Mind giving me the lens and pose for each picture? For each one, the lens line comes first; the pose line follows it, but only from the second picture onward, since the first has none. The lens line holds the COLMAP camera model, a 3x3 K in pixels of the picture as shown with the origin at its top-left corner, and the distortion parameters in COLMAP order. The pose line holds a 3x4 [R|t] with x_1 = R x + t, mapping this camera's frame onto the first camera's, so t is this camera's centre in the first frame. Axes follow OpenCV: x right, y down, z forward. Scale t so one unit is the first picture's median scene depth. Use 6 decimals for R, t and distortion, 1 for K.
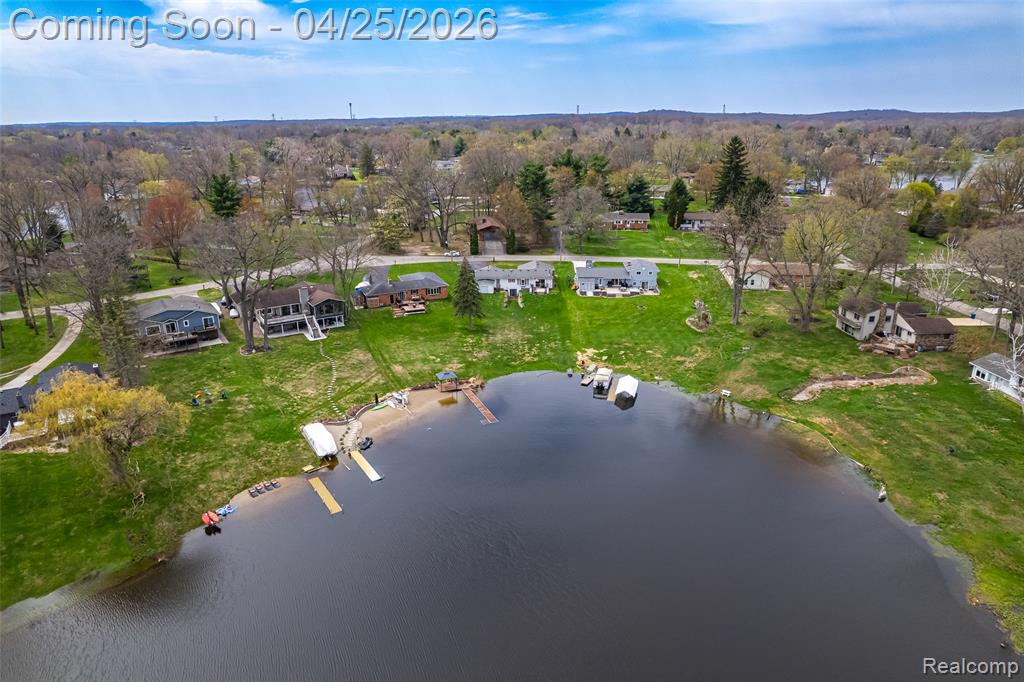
lens RADIAL K [[658.4, 0, 512.0], [0, 658.4, 341.0], [0, 0, 1]] dist [-0.075177, 0.064256]
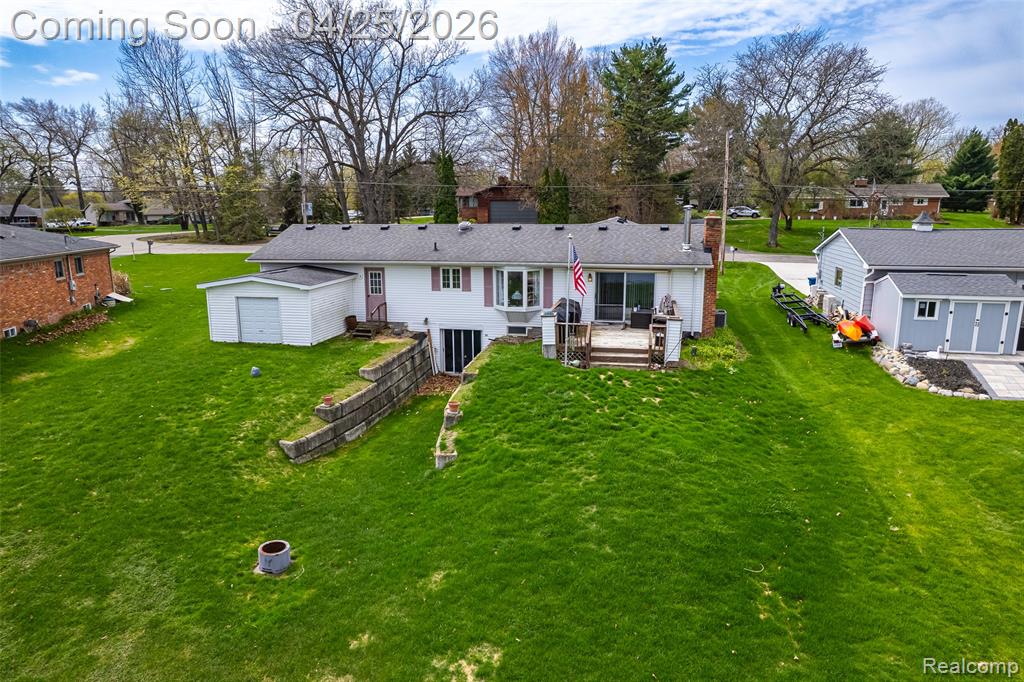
lens RADIAL K [[658.4, 0, 512.0], [0, 658.4, 341.0], [0, 0, 1]] dist [-0.075177, 0.064256]
pose [[0.983877, 0.040326, -0.174240, 0.044884], [-0.062754, 0.990145, -0.125196, -0.057192], [0.167474, 0.134111, 0.976712, 0.856946]]
